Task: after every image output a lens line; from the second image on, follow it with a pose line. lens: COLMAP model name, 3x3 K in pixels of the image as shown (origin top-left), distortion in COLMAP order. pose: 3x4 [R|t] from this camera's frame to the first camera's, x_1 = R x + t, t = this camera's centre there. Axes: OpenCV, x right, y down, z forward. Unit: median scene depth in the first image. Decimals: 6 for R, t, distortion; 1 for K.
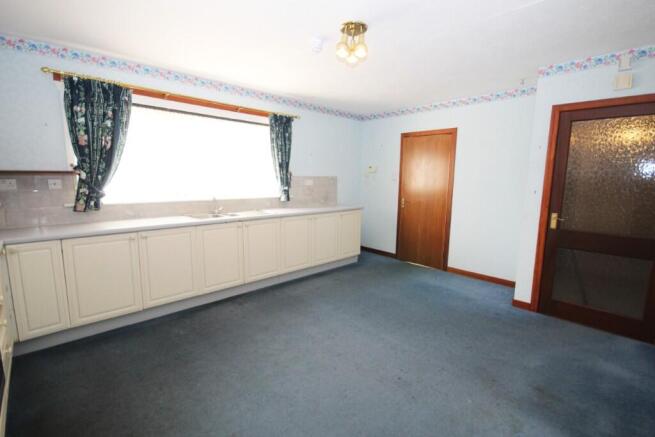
lens RADIAL K [[301.5, 0, 324.1], [0, 301.5, 220.6], [0, 0, 1]] dist [-0.003054, -0.002045]
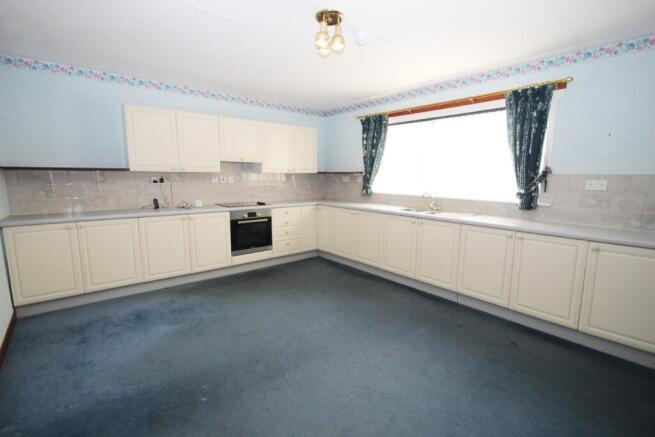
lens RADIAL K [[301.5, 0, 323.9], [0, 301.5, 217.2], [0, 0, 1]] dist [-0.003054, -0.002045]
pose [[-0.062352, 0.131259, -0.989385, 0.735792], [-0.148218, 0.979104, 0.139236, -0.092918], [0.986987, 0.155326, -0.041594, 0.700796]]
